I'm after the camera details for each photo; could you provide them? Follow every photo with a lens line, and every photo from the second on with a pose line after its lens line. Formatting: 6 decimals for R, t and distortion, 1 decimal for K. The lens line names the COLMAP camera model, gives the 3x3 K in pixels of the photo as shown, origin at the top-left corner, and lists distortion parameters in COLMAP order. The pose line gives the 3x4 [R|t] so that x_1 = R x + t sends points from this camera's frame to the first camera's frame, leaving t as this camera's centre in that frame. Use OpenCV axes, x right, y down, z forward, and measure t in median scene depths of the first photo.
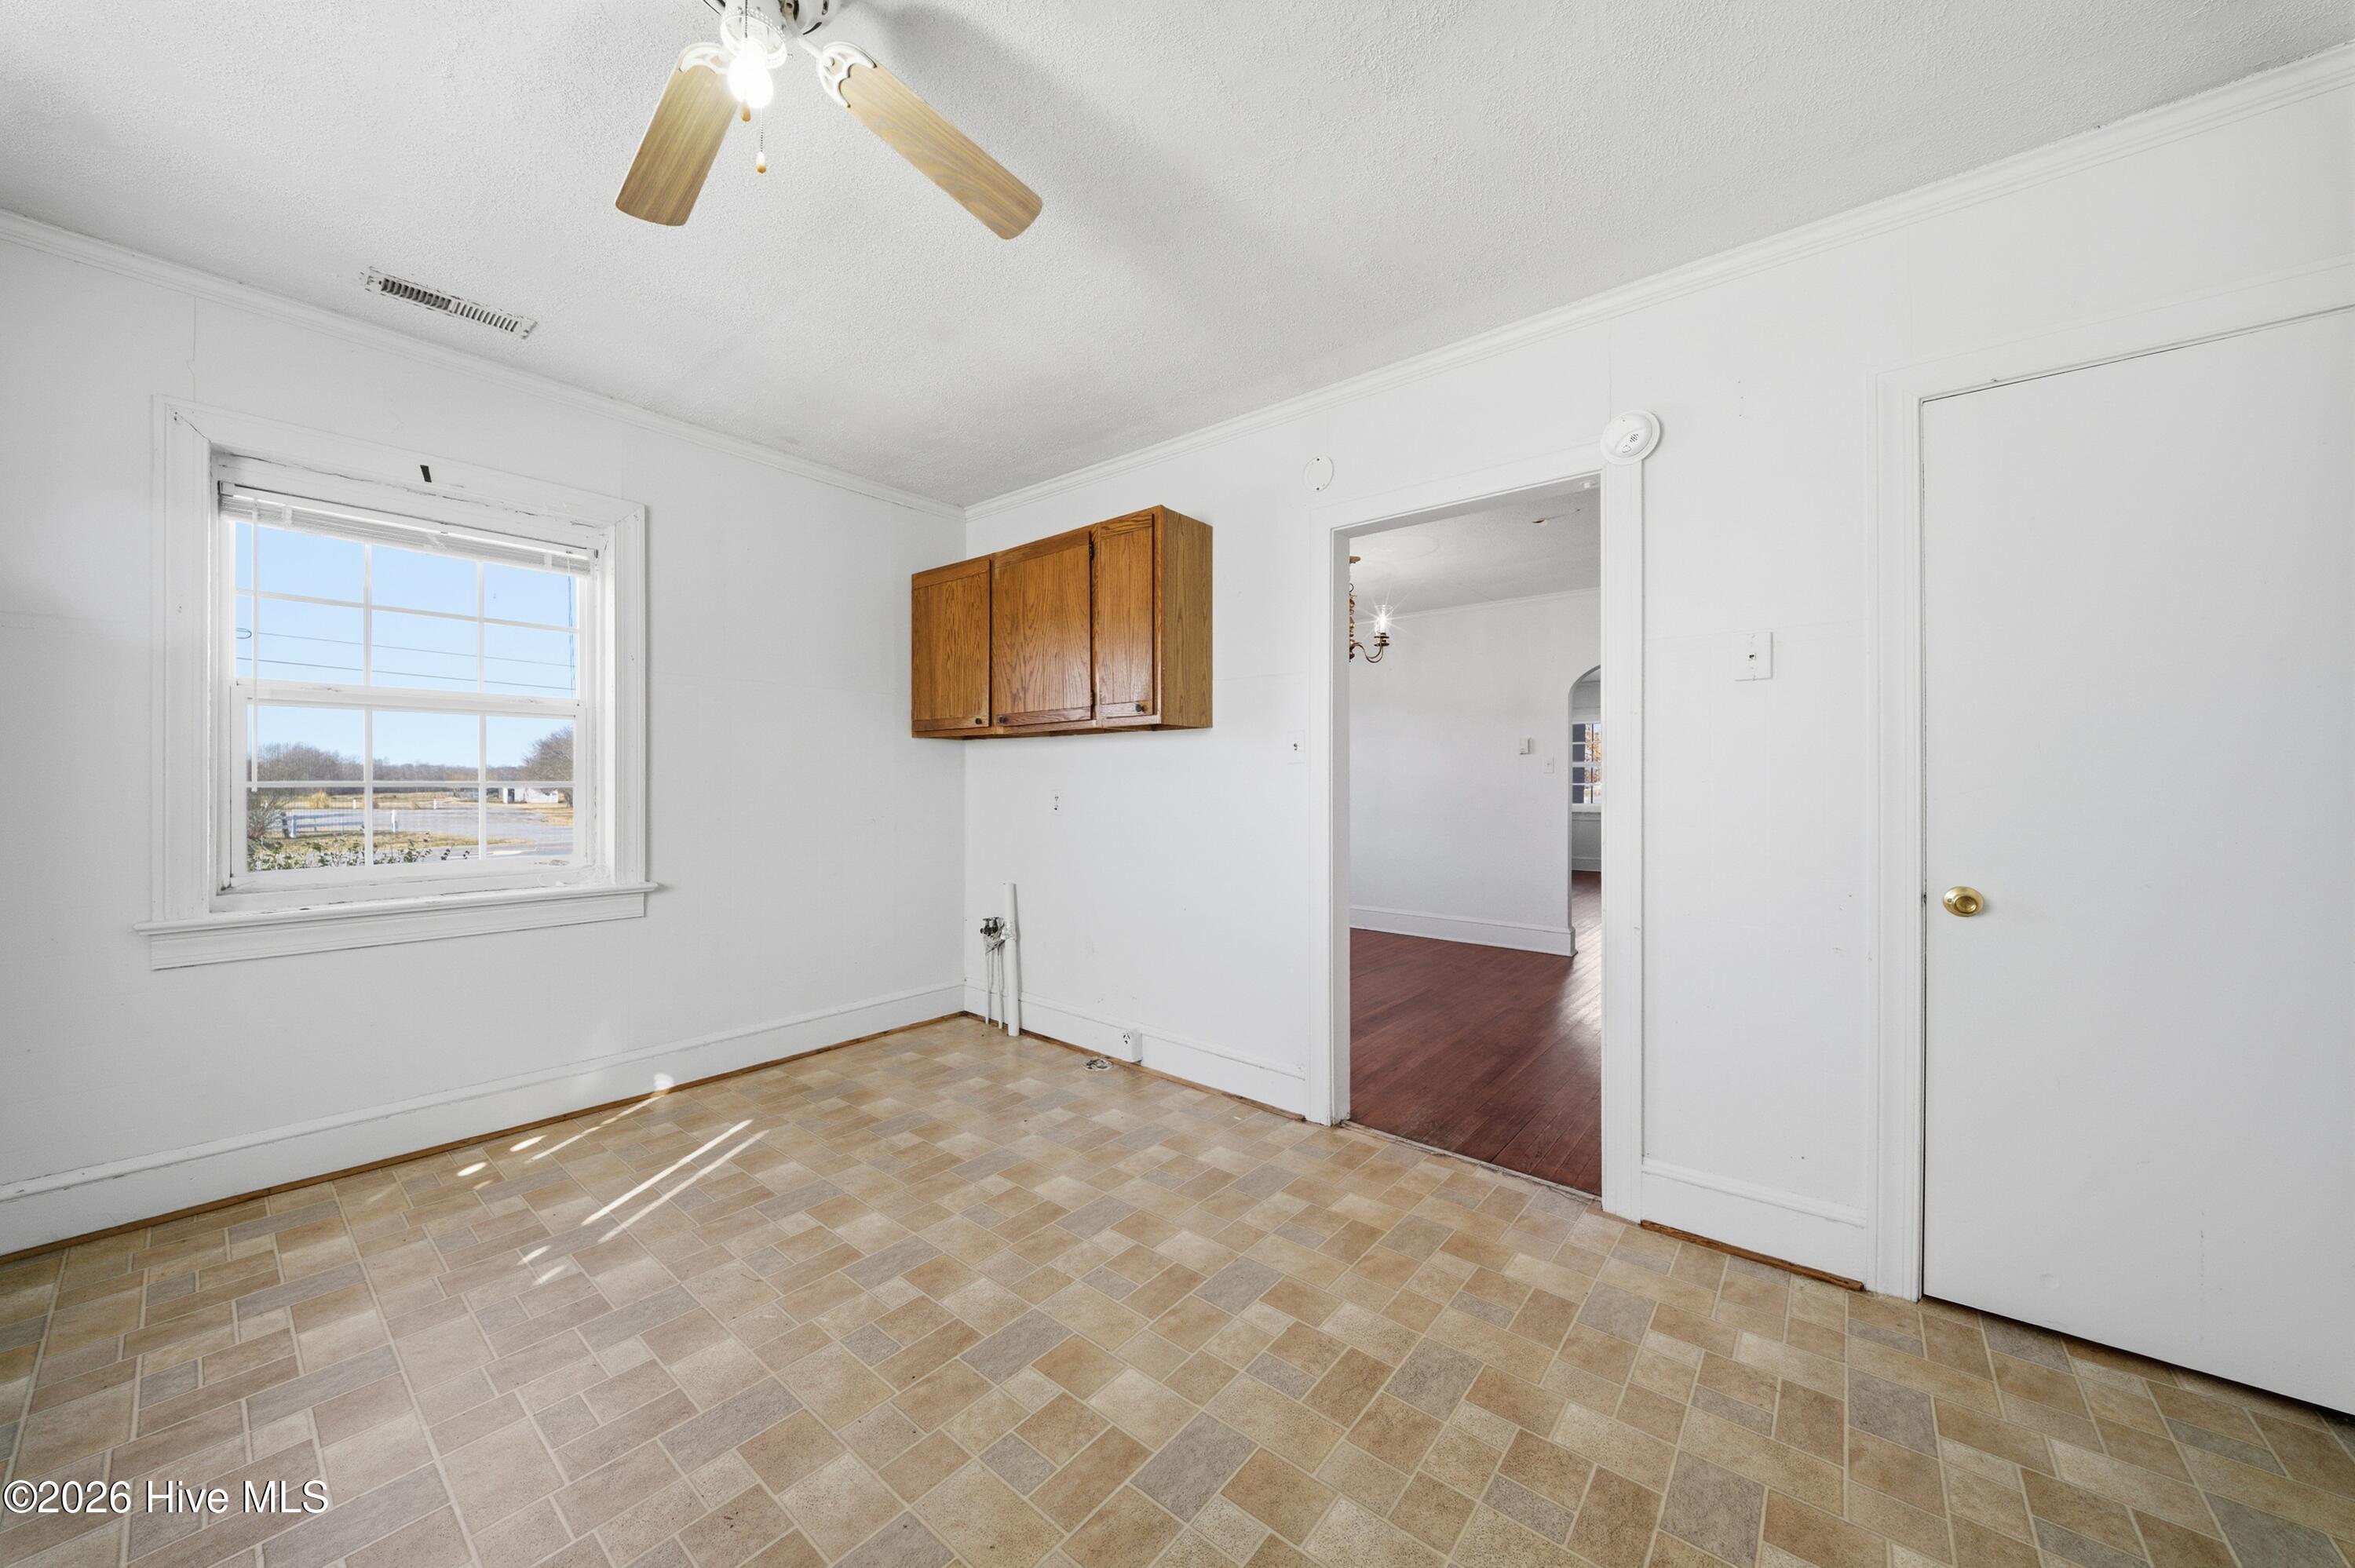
lens RADIAL K [[823.1, 0, 1162.2], [0, 823.1, 783.2], [0, 0, 1]] dist [-0.006975, -0.002048]
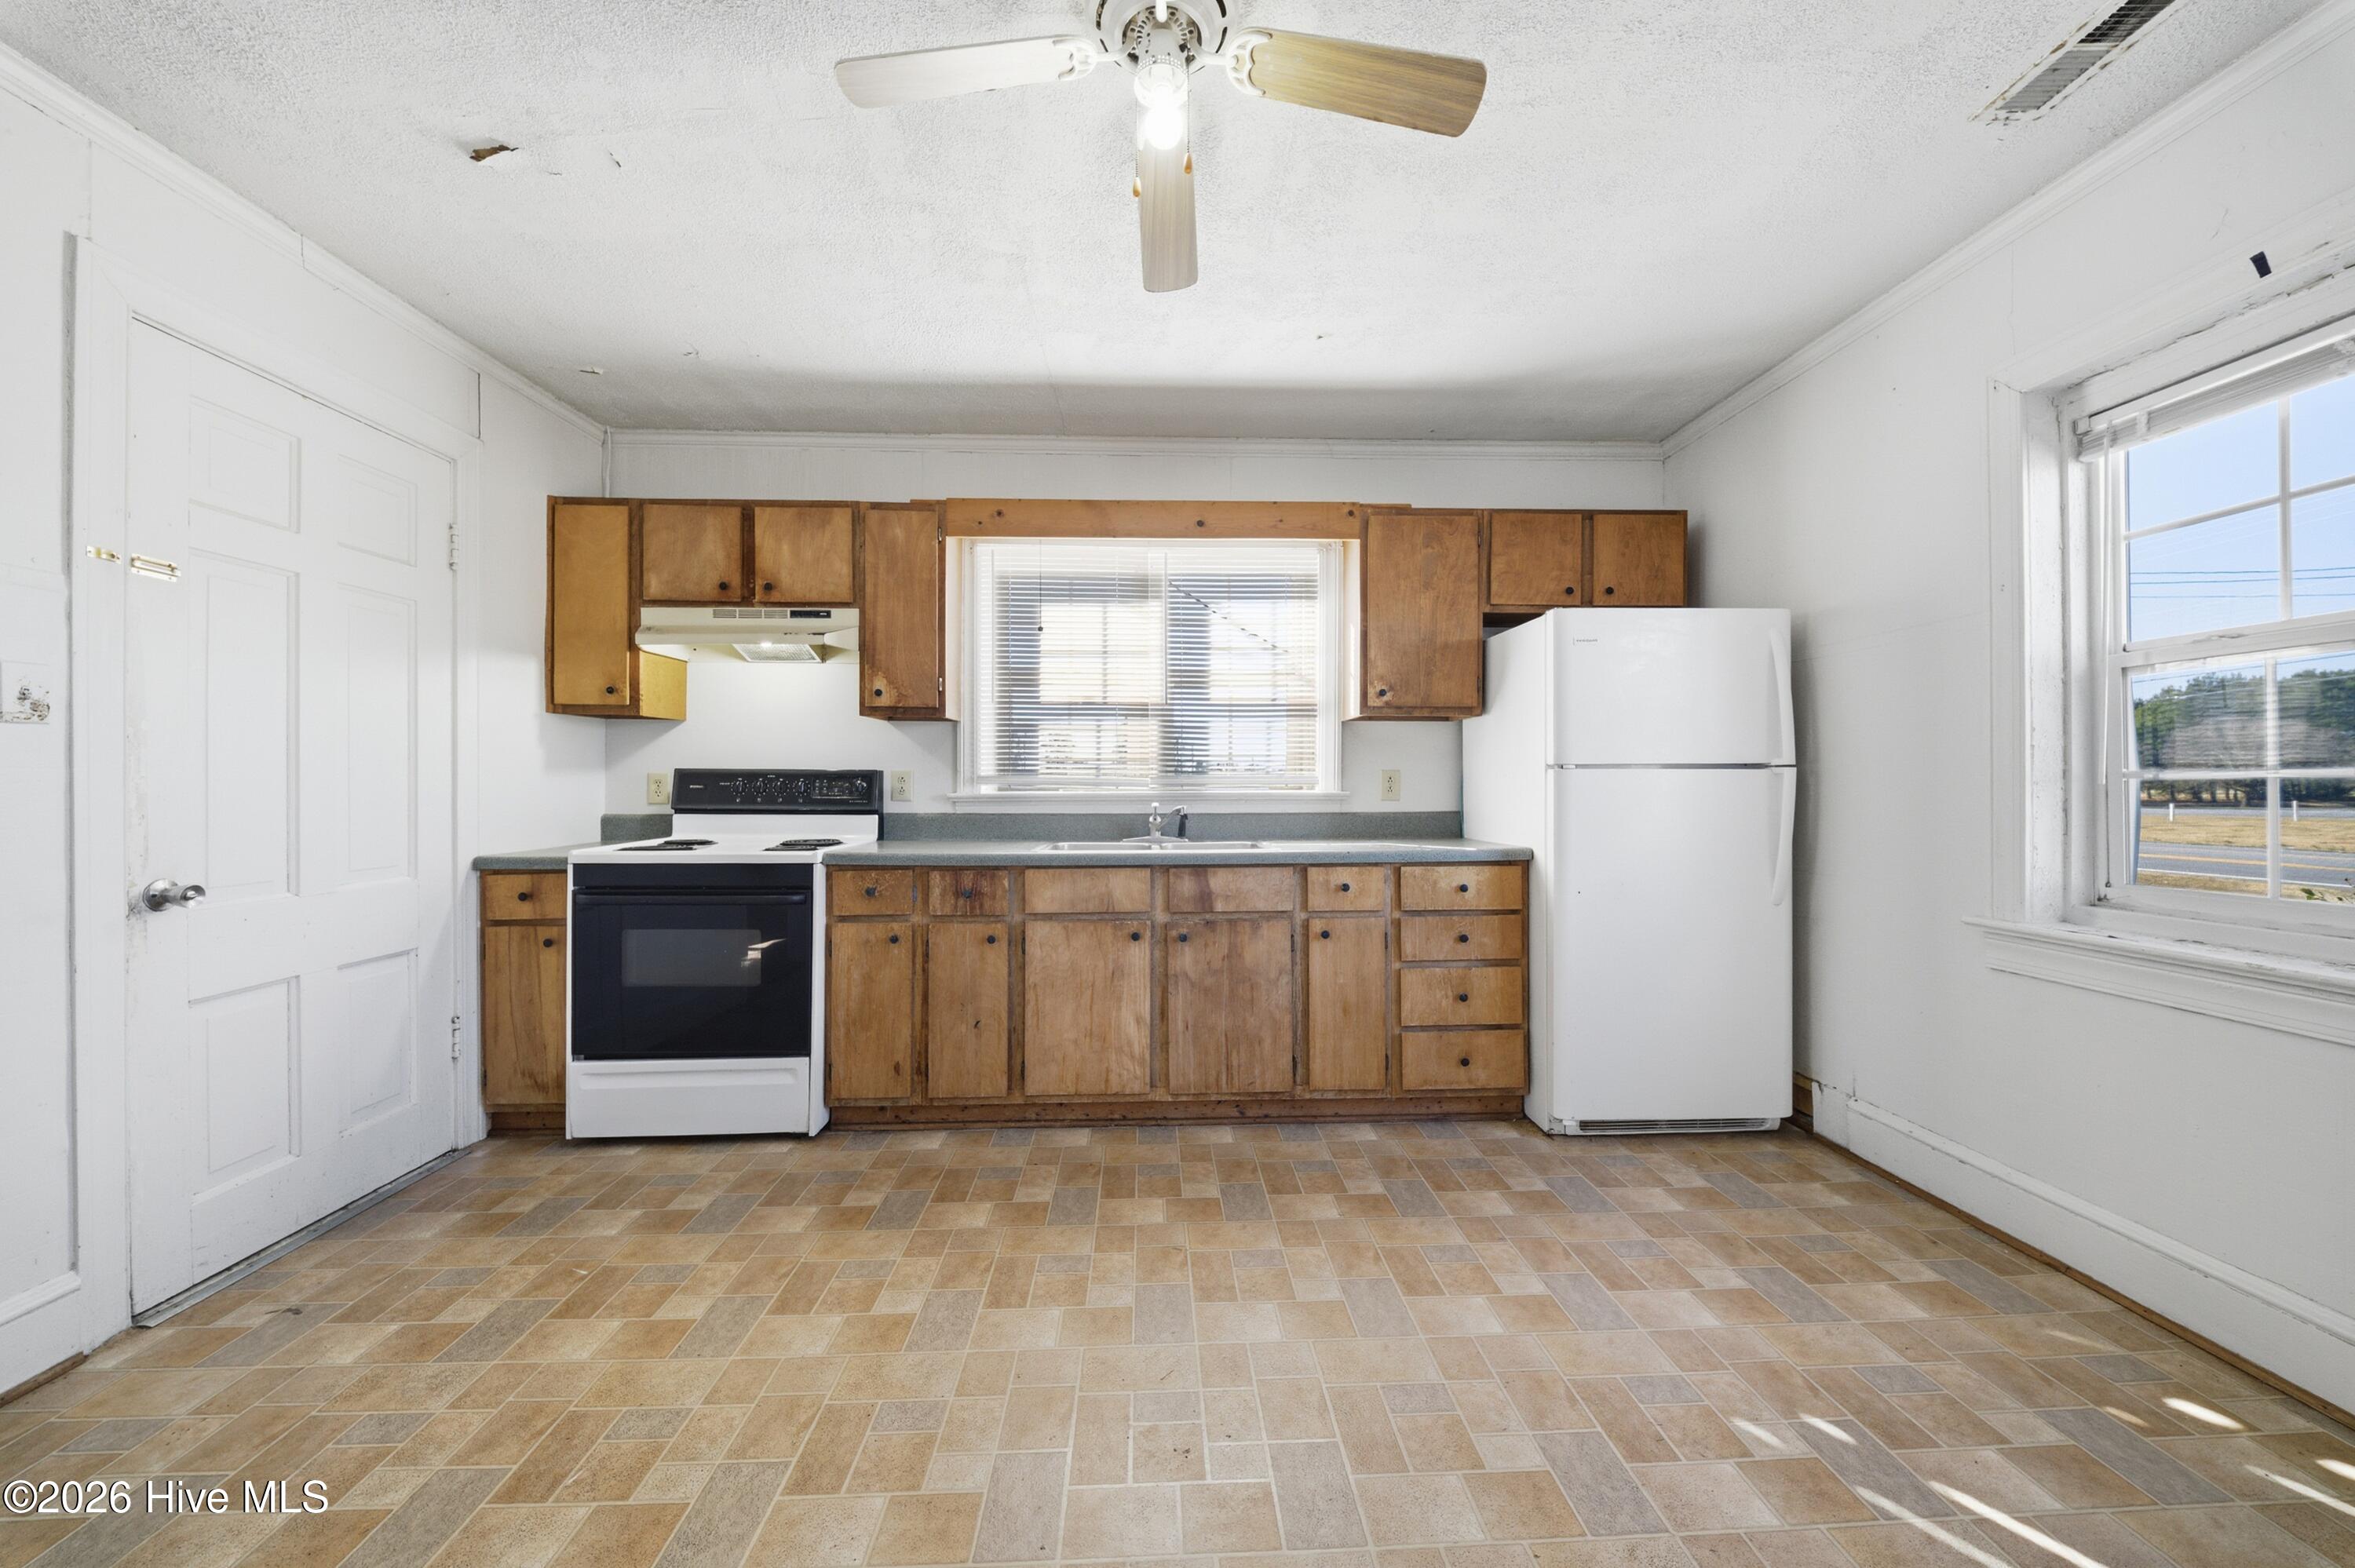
lens RADIAL K [[823.1, 0, 1170.6], [0, 823.1, 785.1], [0, 0, 1]] dist [-0.006975, -0.002048]
pose [[-0.740396, 0.007494, -0.672129, 0.121623], [0.006551, 0.999971, 0.003933, 0.001974], [0.672139, -0.001491, -0.740423, 0.996168]]
